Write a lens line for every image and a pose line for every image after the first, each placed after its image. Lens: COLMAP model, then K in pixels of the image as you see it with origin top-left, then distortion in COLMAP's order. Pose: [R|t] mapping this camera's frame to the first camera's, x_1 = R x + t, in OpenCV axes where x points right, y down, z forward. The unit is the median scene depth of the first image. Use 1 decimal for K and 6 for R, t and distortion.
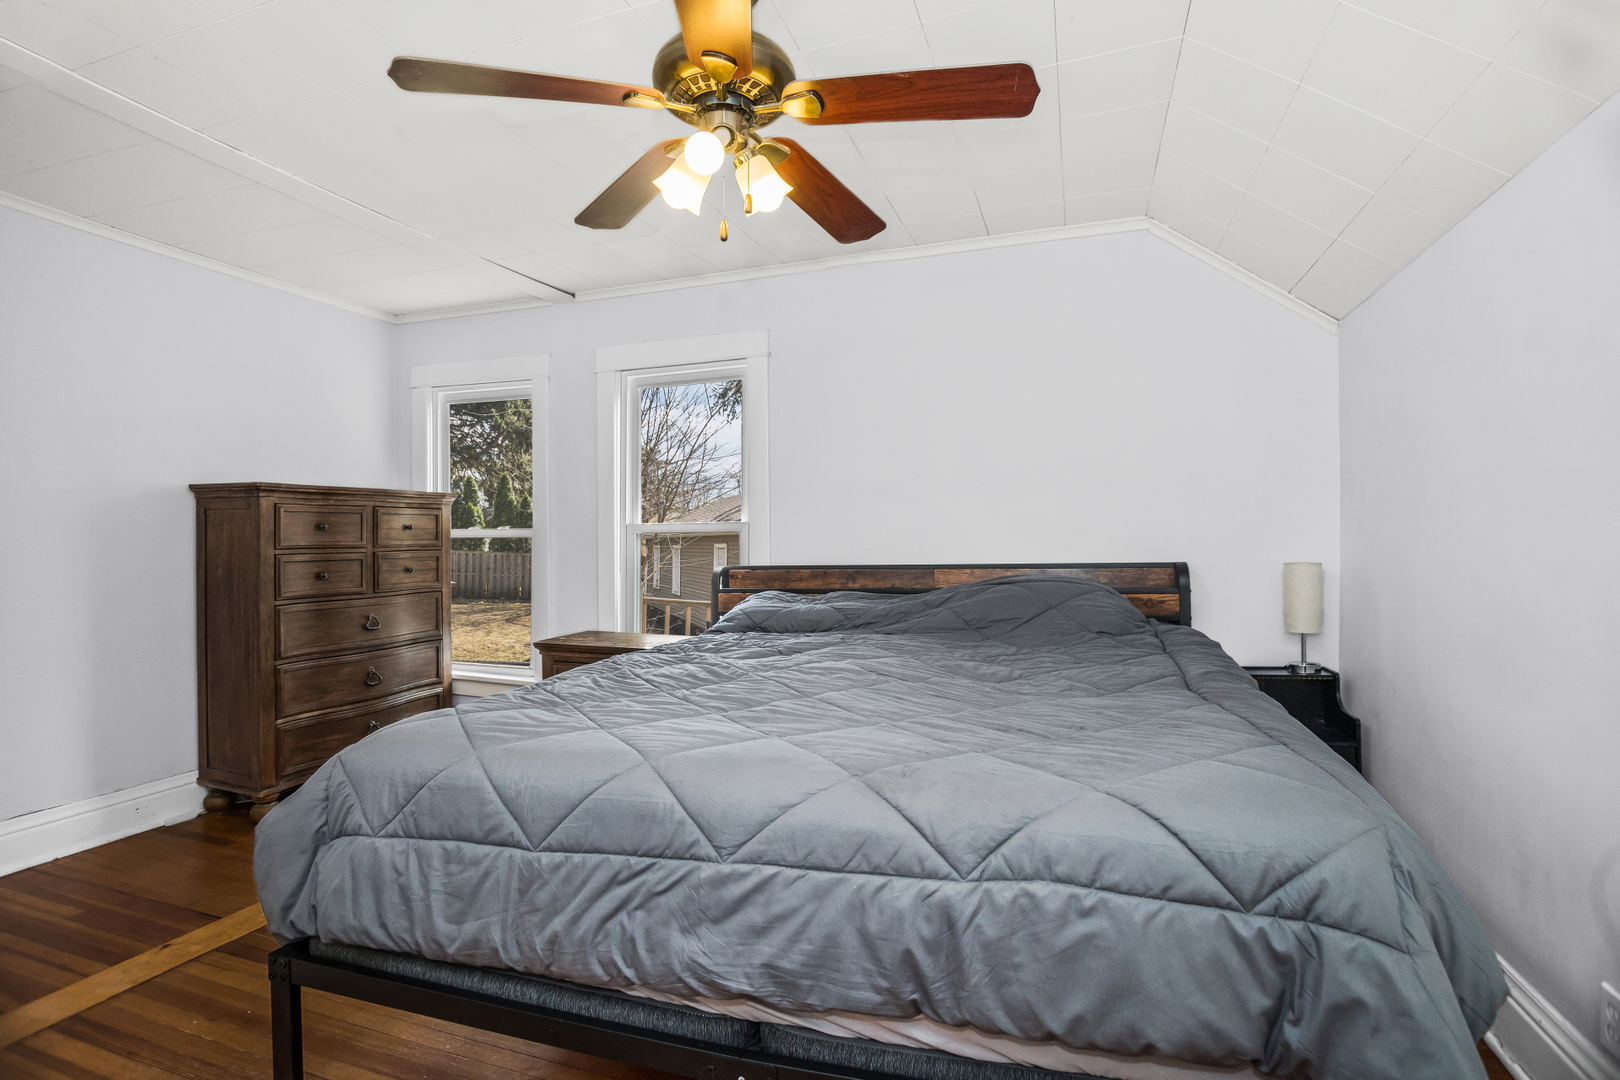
lens RADIAL K [[778.7, 0, 795.2], [0, 778.7, 537.2], [0, 0, 1]] dist [-0.041705, 0.010857]
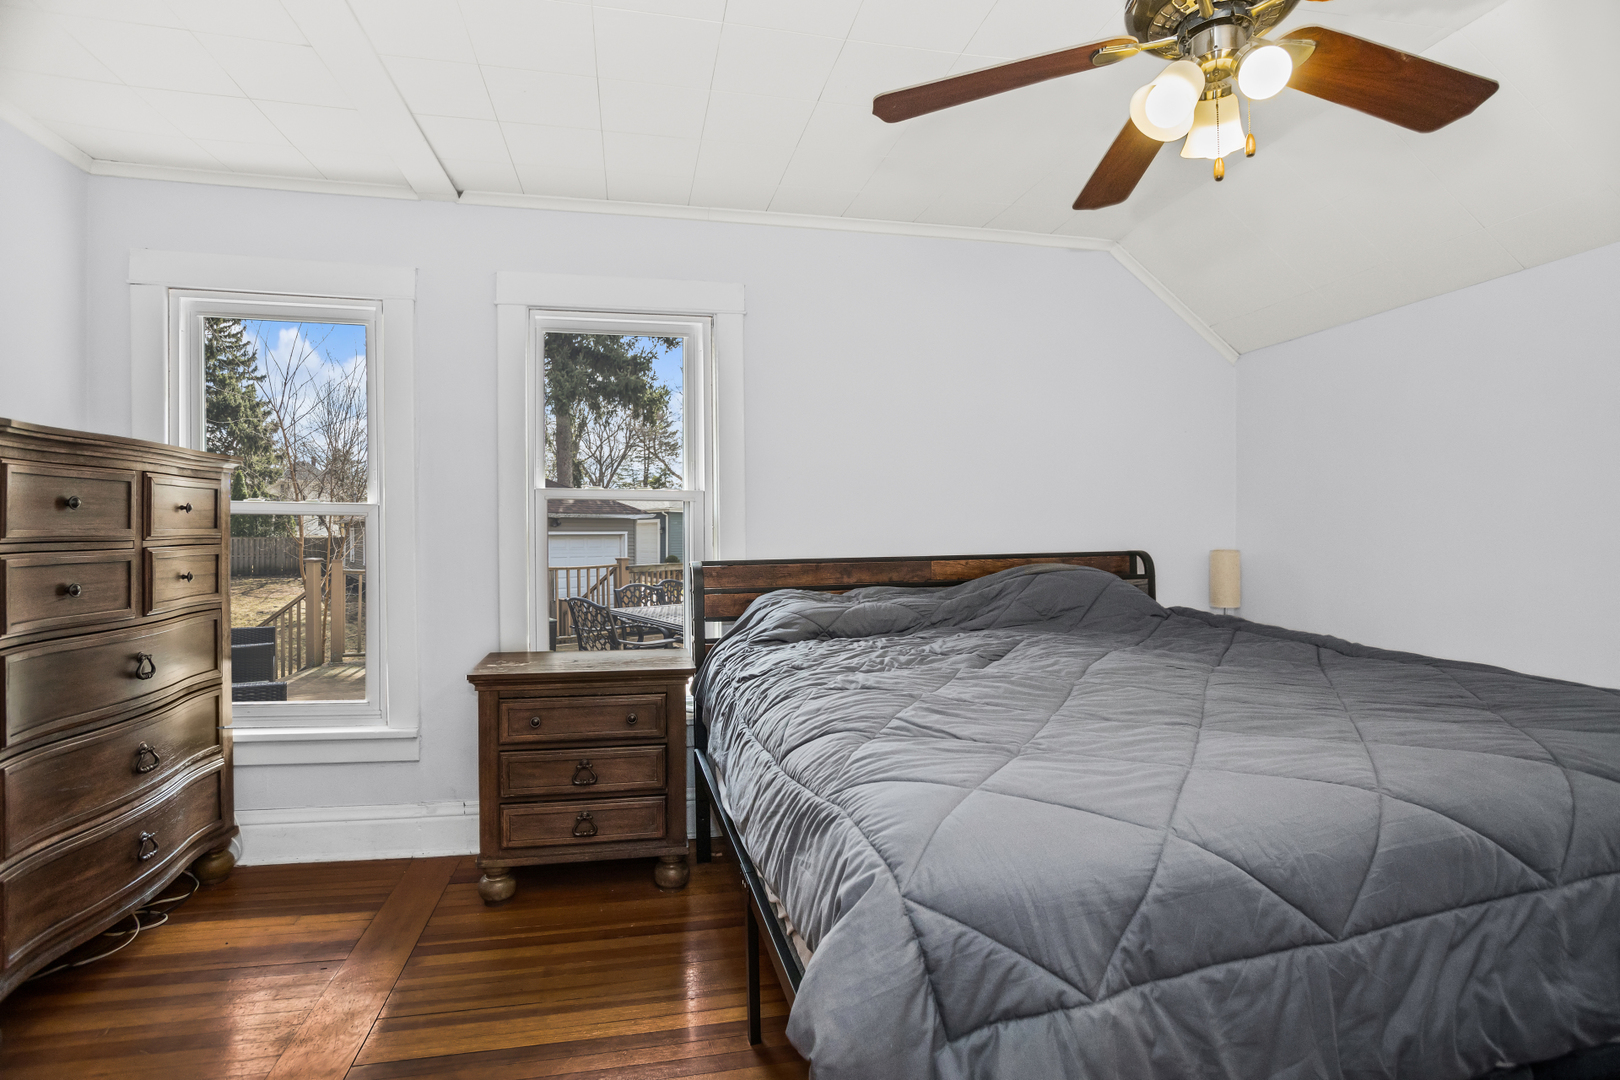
lens RADIAL K [[778.7, 0, 813.0], [0, 778.7, 532.3], [0, 0, 1]] dist [-0.041705, 0.010857]
pose [[0.851275, 0.001897, 0.524716, -1.027129], [-0.003433, 0.999992, 0.001954, 0.010699], [-0.524708, -0.003465, 0.851275, 0.571107]]
